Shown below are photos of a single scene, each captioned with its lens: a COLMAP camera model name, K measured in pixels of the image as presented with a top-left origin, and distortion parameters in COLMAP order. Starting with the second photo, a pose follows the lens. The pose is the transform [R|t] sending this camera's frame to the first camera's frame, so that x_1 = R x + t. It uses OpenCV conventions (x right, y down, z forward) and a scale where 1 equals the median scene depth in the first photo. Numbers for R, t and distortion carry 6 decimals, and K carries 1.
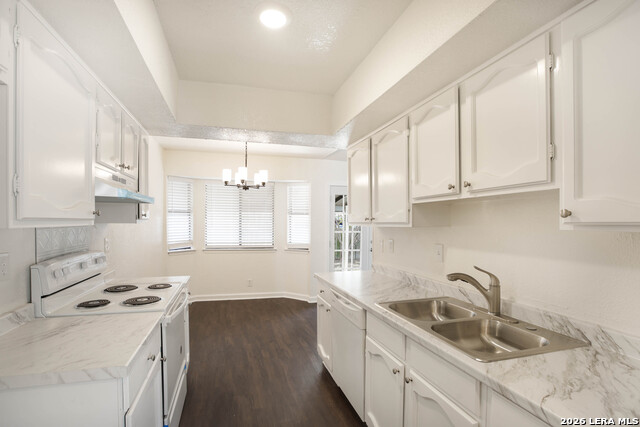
lens RADIAL K [[295.3, 0, 320.0], [0, 295.3, 213.5], [0, 0, 1]] dist [-0.020839, 0.000032]
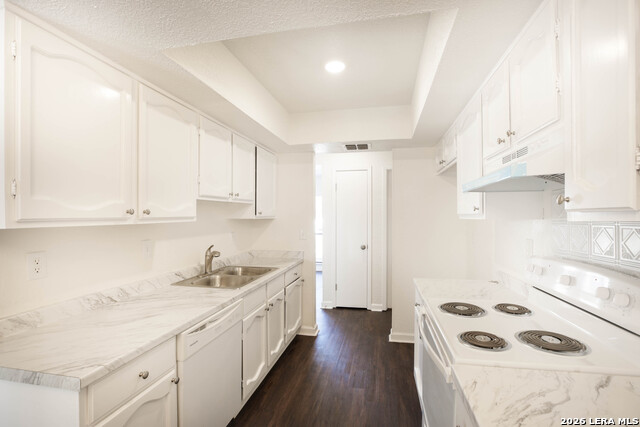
lens RADIAL K [[295.3, 0, 320.0], [0, 295.3, 213.5], [0, 0, 1]] dist [-0.020839, 0.000032]
pose [[-0.874480, 0.002819, 0.485054, -0.607452], [-0.012310, 0.999532, -0.028002, 0.041693], [-0.484906, -0.030459, -0.874036, 1.696438]]
